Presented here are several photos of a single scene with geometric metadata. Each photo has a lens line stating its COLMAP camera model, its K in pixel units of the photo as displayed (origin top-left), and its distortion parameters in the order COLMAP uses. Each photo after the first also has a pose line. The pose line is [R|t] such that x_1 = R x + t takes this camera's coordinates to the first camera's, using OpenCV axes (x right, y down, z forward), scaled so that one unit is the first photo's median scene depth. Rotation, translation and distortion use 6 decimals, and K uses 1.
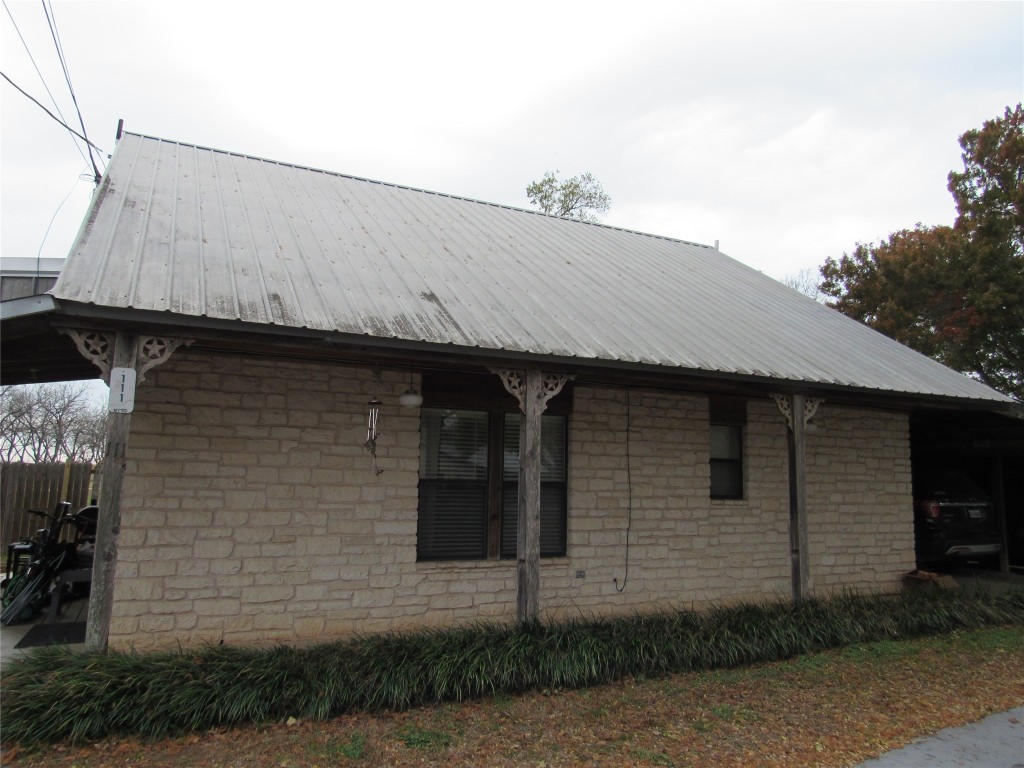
lens RADIAL K [[739.9, 0, 512.0], [0, 739.9, 384.0], [0, 0, 1]] dist [-0.035153, -0.003084]
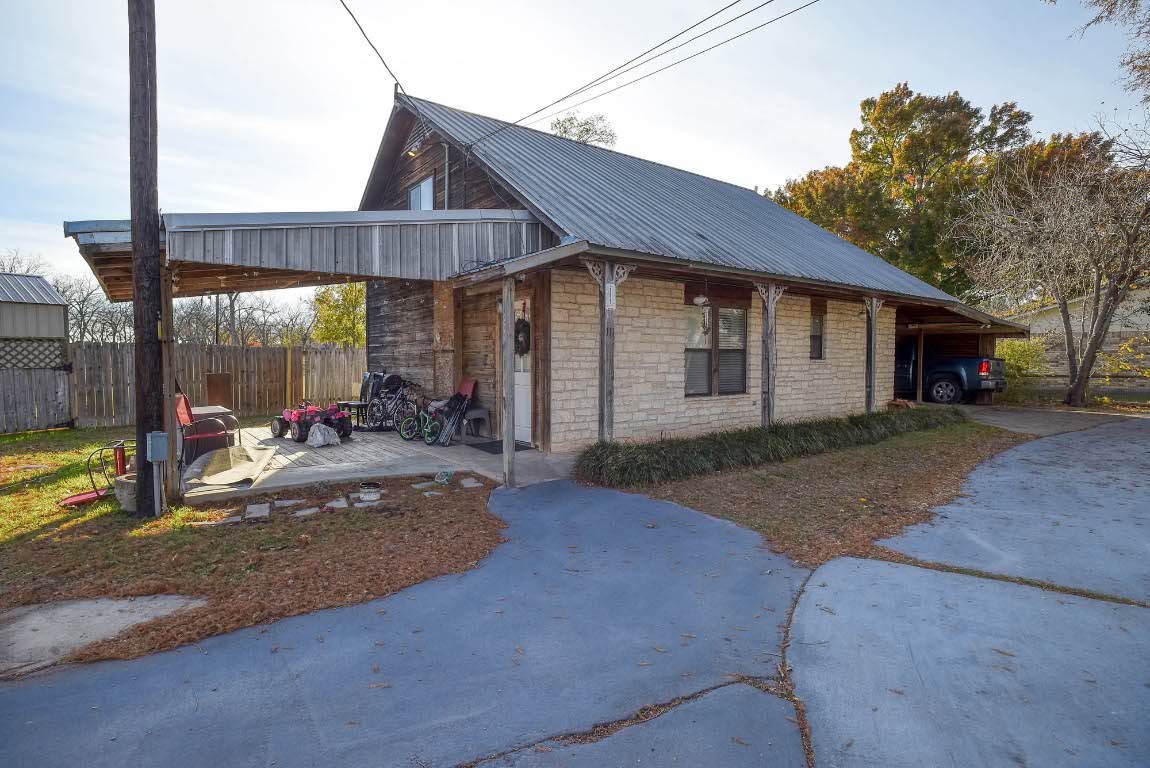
lens RADIAL K [[609.8, 0, 575.0], [0, 609.8, 384.0], [0, 0, 1]] dist [-0.032293, 0.000464]
pose [[0.977069, -0.026988, 0.211206, -0.606091], [-0.010155, 0.984900, 0.172828, -0.024012], [-0.212681, -0.171010, 0.962041, -0.252550]]
